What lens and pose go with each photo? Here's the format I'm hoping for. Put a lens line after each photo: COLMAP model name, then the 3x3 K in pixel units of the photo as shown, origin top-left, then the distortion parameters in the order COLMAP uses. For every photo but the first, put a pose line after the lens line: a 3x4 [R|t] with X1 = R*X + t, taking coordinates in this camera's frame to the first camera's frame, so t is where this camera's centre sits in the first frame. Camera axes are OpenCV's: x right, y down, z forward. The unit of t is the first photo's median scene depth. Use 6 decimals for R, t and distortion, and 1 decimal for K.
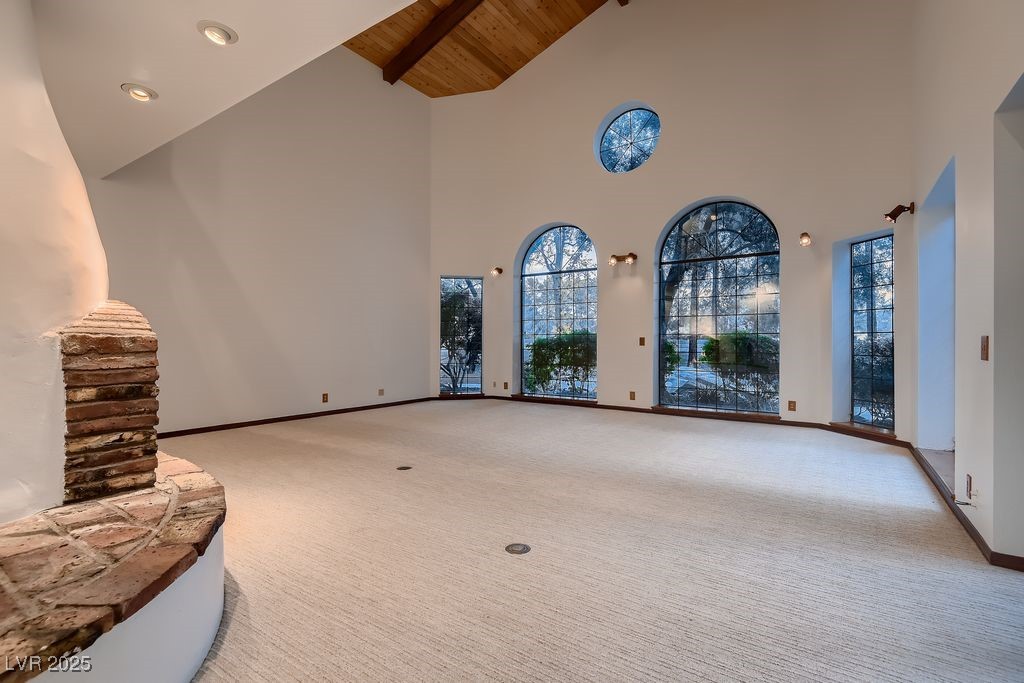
lens RADIAL K [[474.6, 0, 509.1], [0, 474.6, 343.1], [0, 0, 1]] dist [0.002524, -0.000275]
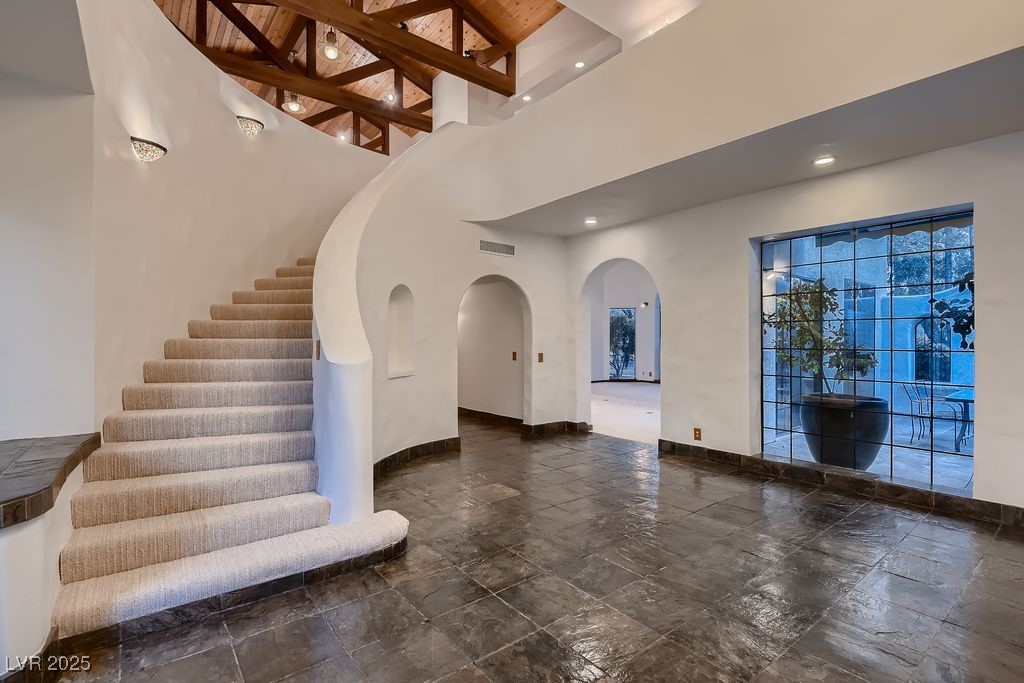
lens RADIAL K [[474.6, 0, 506.9], [0, 474.6, 342.2], [0, 0, 1]] dist [0.002524, -0.000275]
pose [[0.951089, -0.003525, -0.308897, 0.026836], [0.003842, 0.999993, 0.000421, -0.022444], [0.308894, -0.001587, 0.951095, -0.672468]]
